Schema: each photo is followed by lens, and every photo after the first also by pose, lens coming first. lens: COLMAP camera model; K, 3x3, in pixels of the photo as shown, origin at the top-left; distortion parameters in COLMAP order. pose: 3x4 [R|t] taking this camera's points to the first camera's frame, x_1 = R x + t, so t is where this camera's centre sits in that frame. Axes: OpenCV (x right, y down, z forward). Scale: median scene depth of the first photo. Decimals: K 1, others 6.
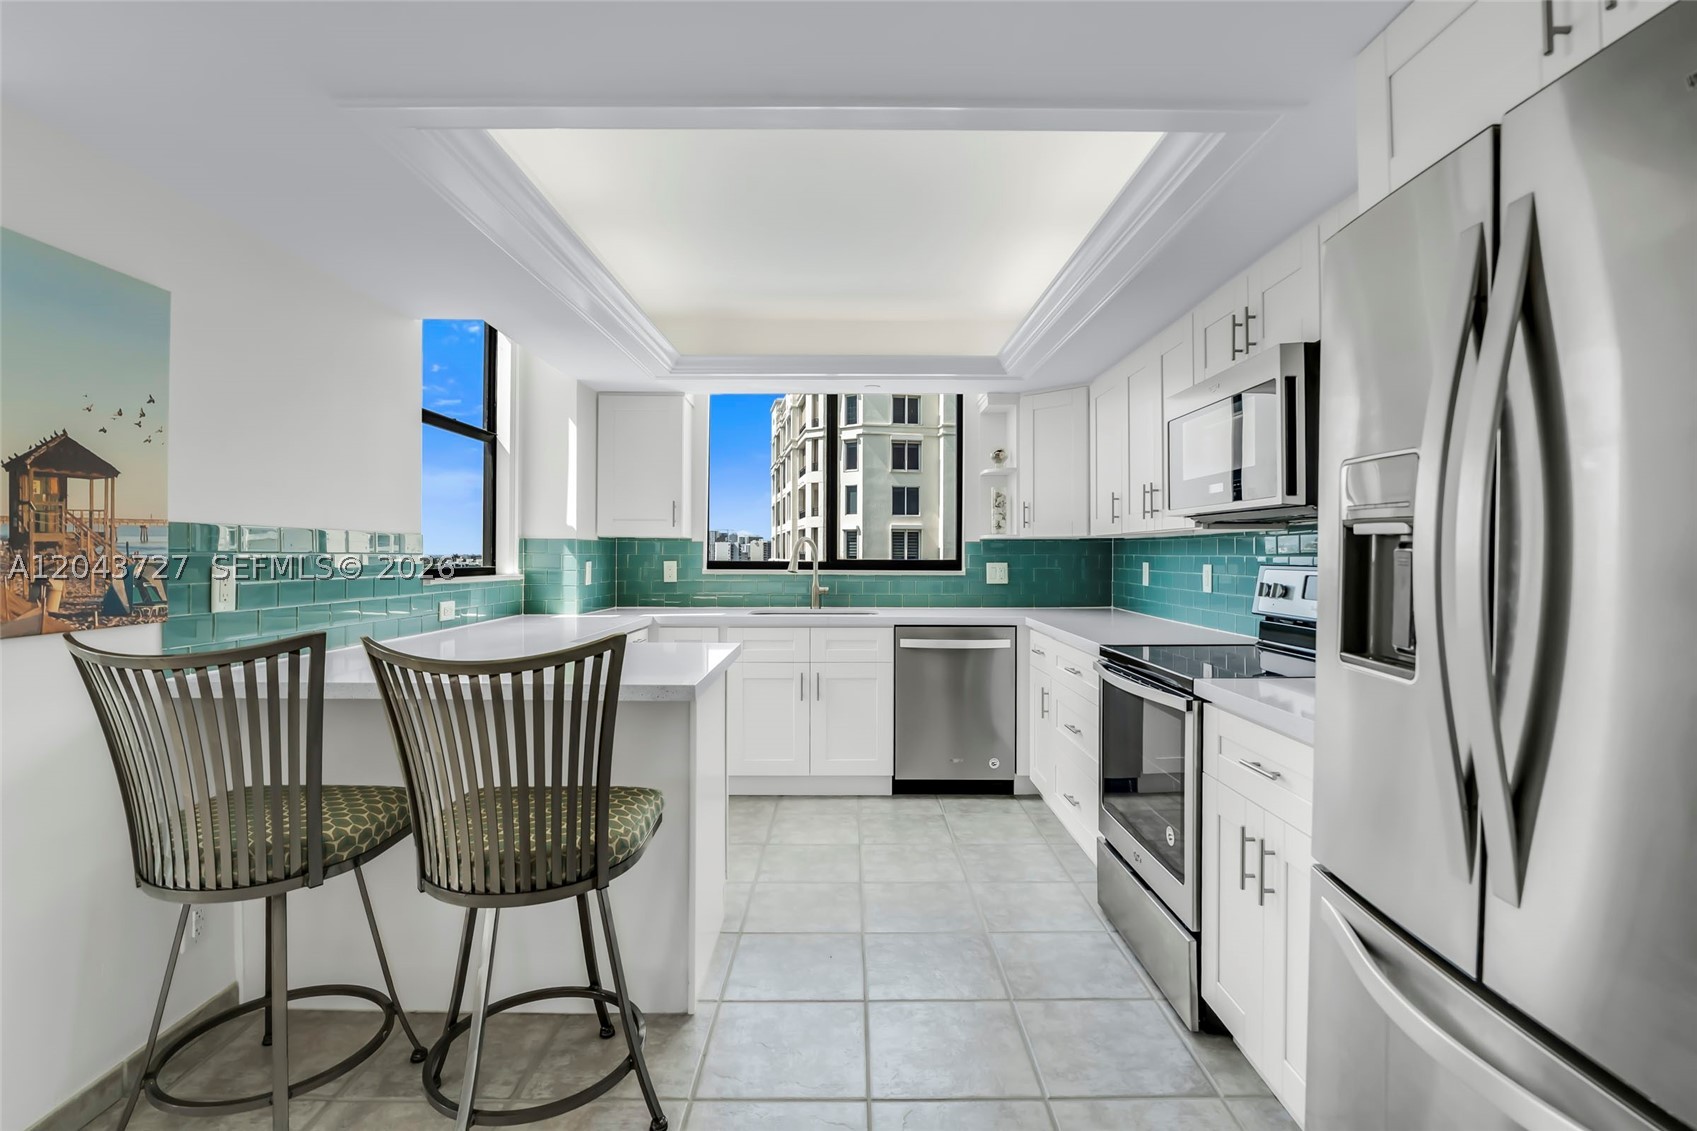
lens RADIAL K [[802.9, 0, 862.5], [0, 802.9, 531.7], [0, 0, 1]] dist [-0.019672, 0.000204]
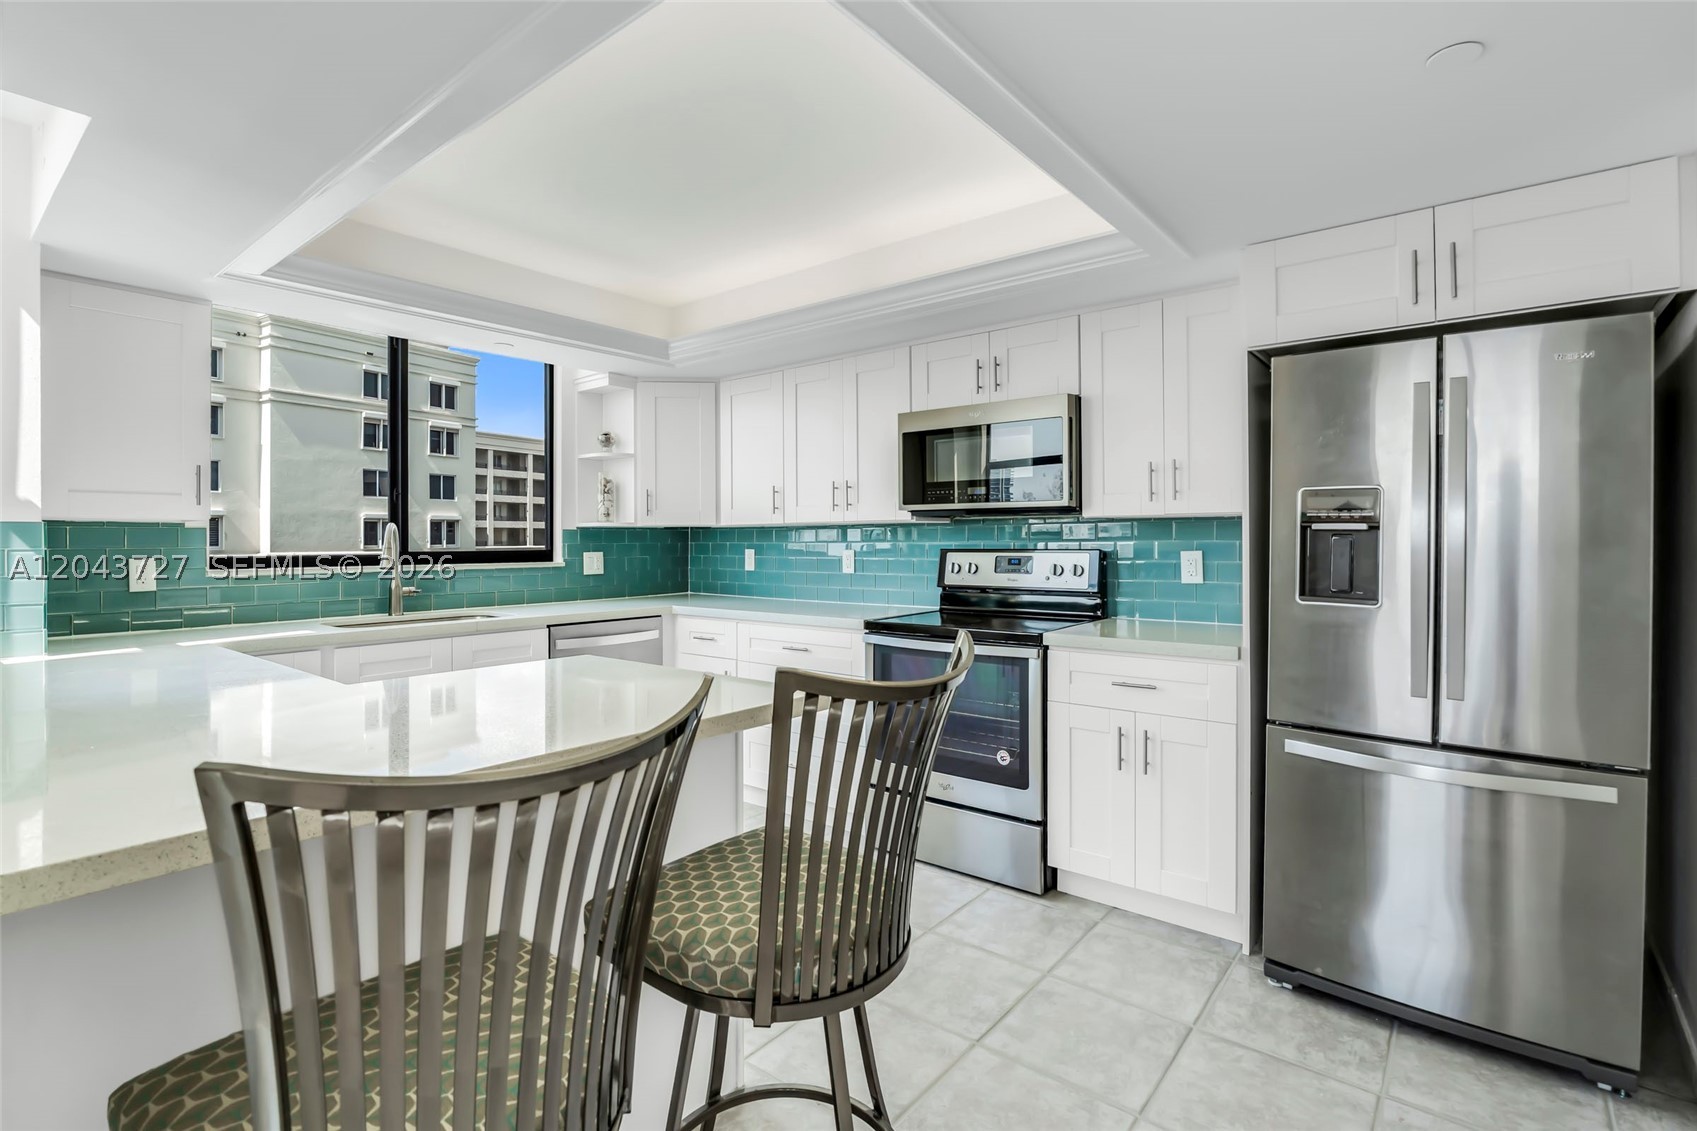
lens RADIAL K [[802.9, 0, 844.9], [0, 802.9, 525.4], [0, 0, 1]] dist [-0.019672, 0.000204]
pose [[0.639043, 0.007614, 0.769133, -0.050398], [-0.013010, 0.999915, 0.000910, 0.000347], [-0.769061, -0.010588, 0.639088, 0.023711]]
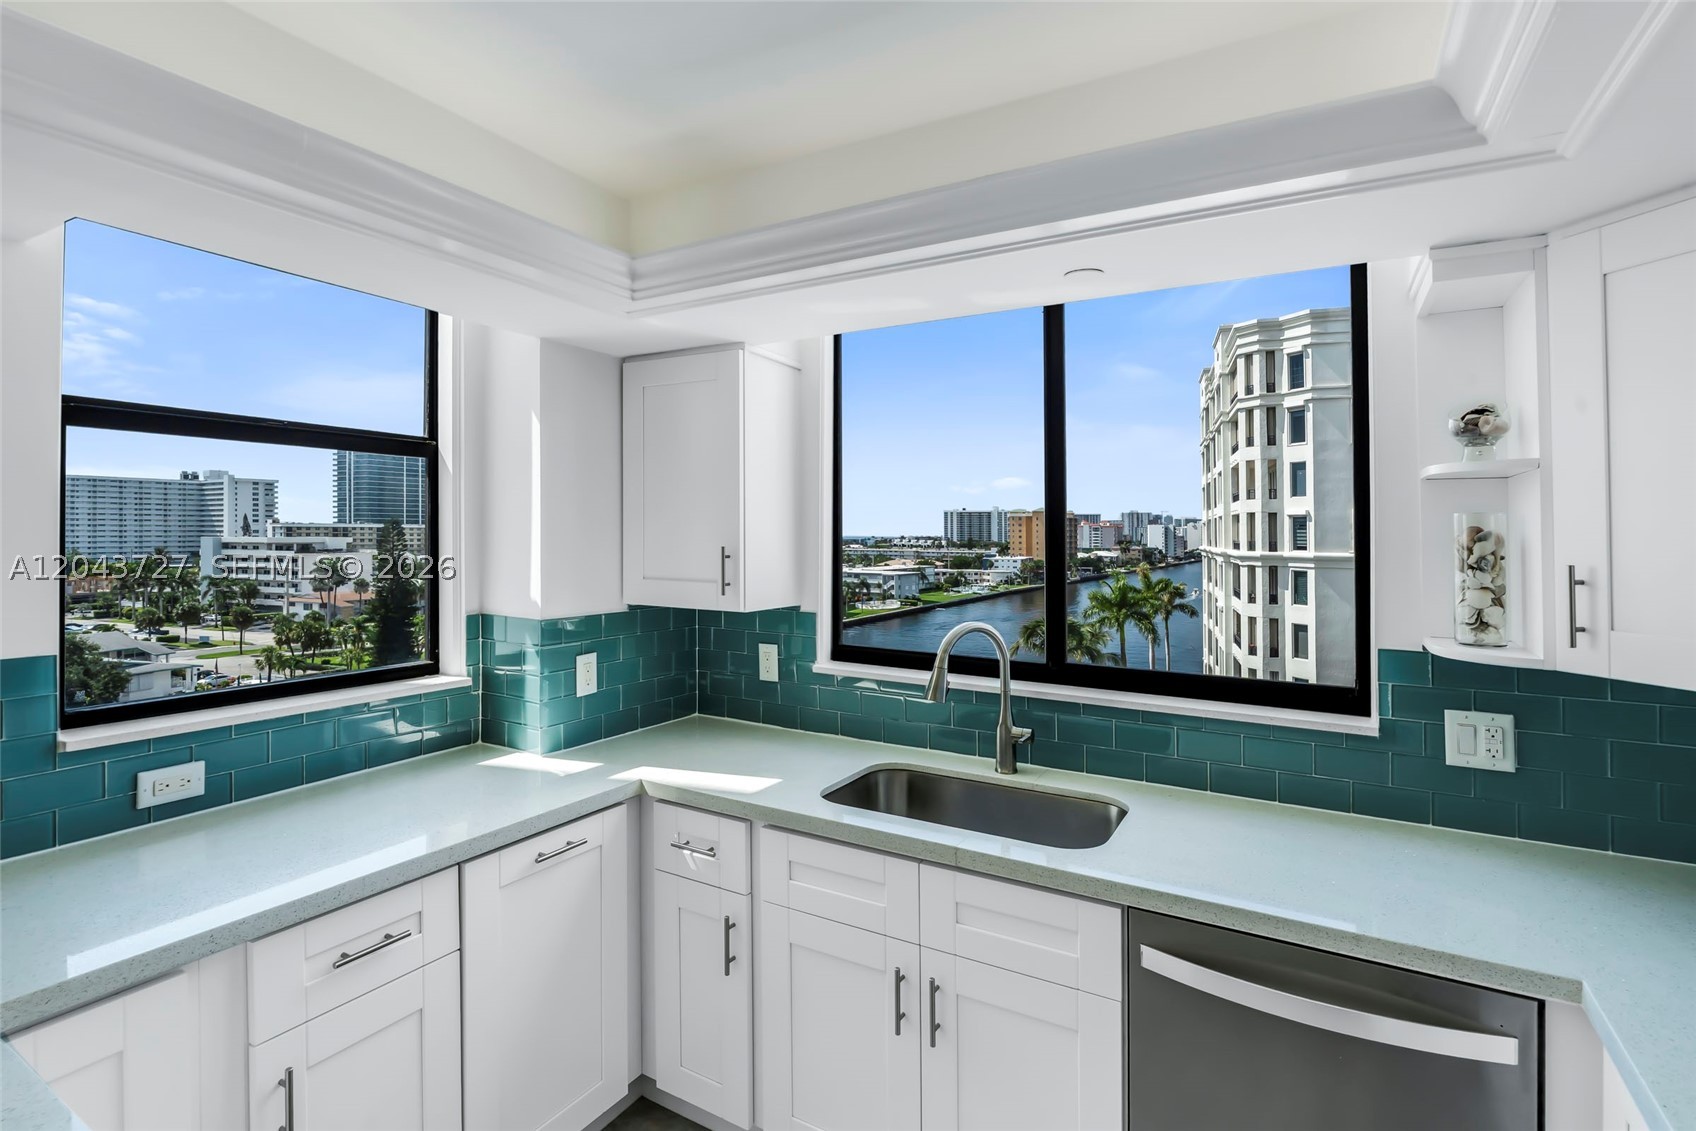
lens RADIAL K [[802.4, 0, 859.8], [0, 802.4, 504.8], [0, 0, 1]] dist [-0.019672, 0.000204]
pose [[0.863217, -0.012798, -0.504672, 0.014658], [0.007331, 0.999891, -0.012816, -0.007552], [0.504781, 0.007363, 0.863216, 0.074063]]
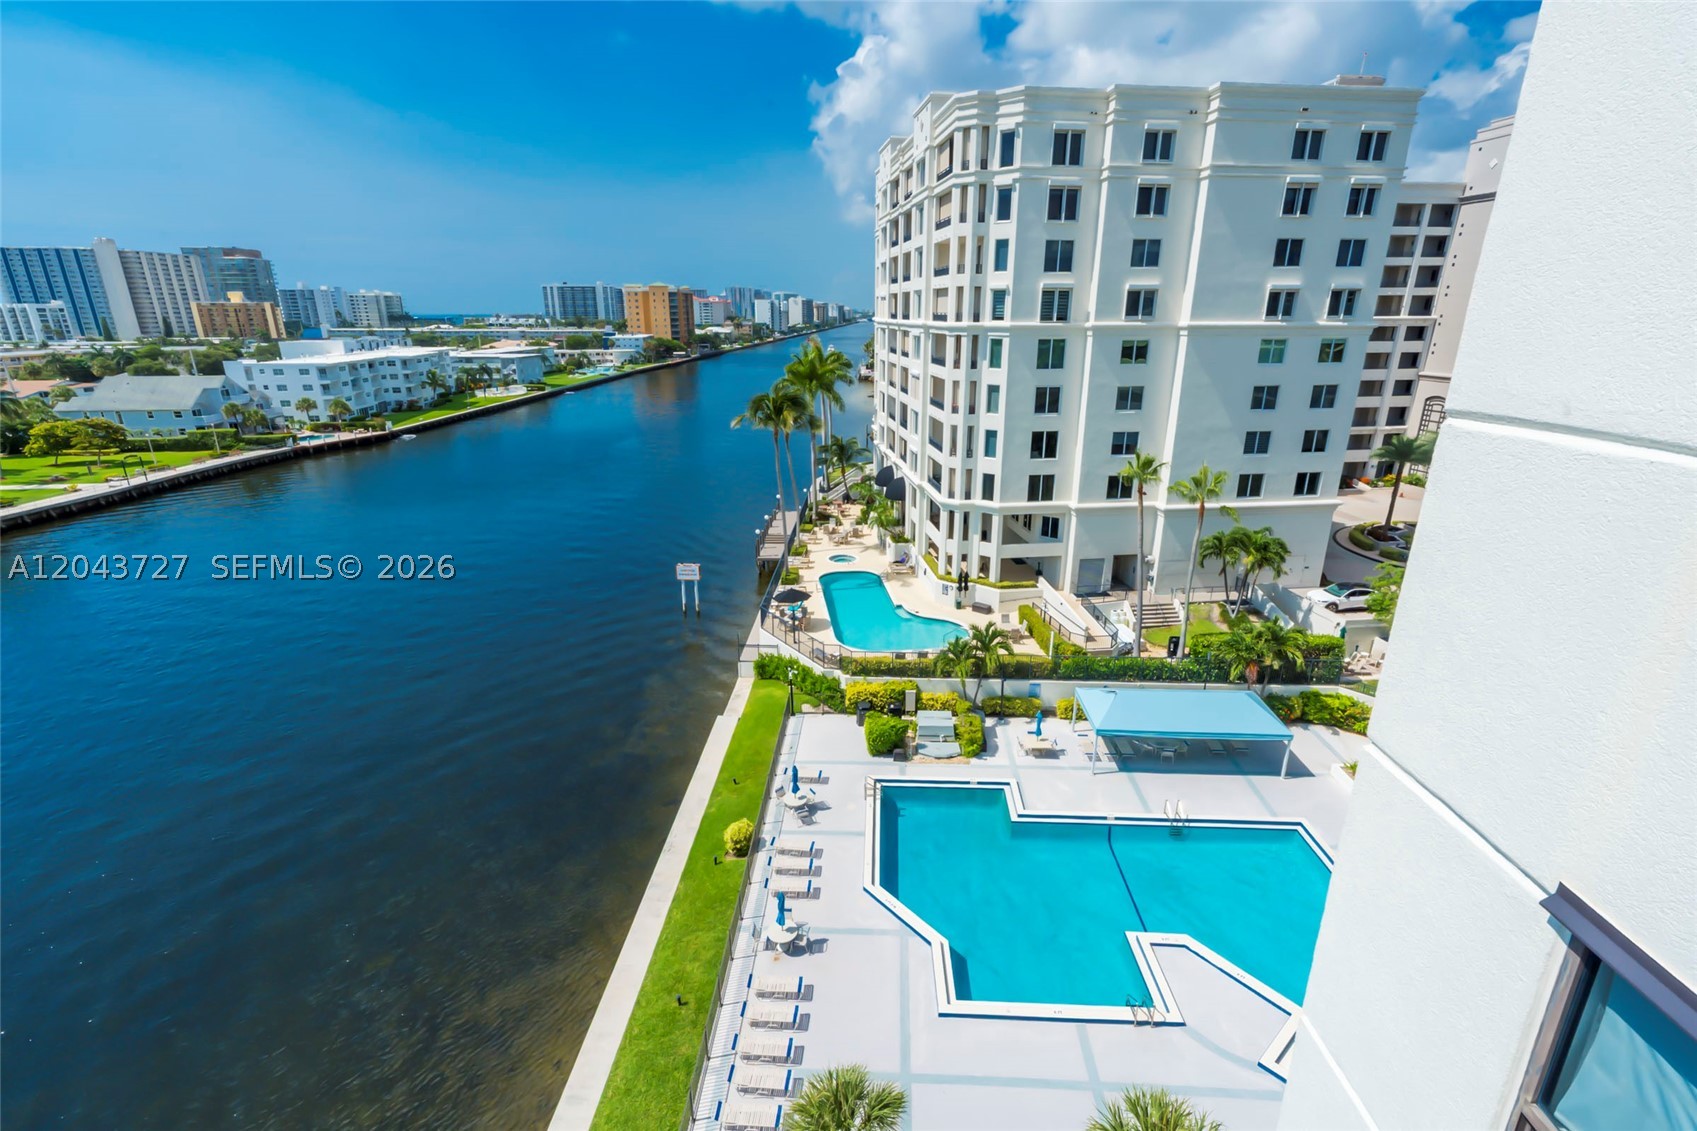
lens RADIAL K [[772.9, 0, 841.8], [0, 772.9, 571.8], [0, 0, 1]] dist [0.004631, 0.003324]
pose [[0.997927, 0.017606, -0.061894, -0.191148], [0.004840, 0.938583, 0.345020, -0.006935], [0.064167, -0.344605, 0.936552, -0.010554]]
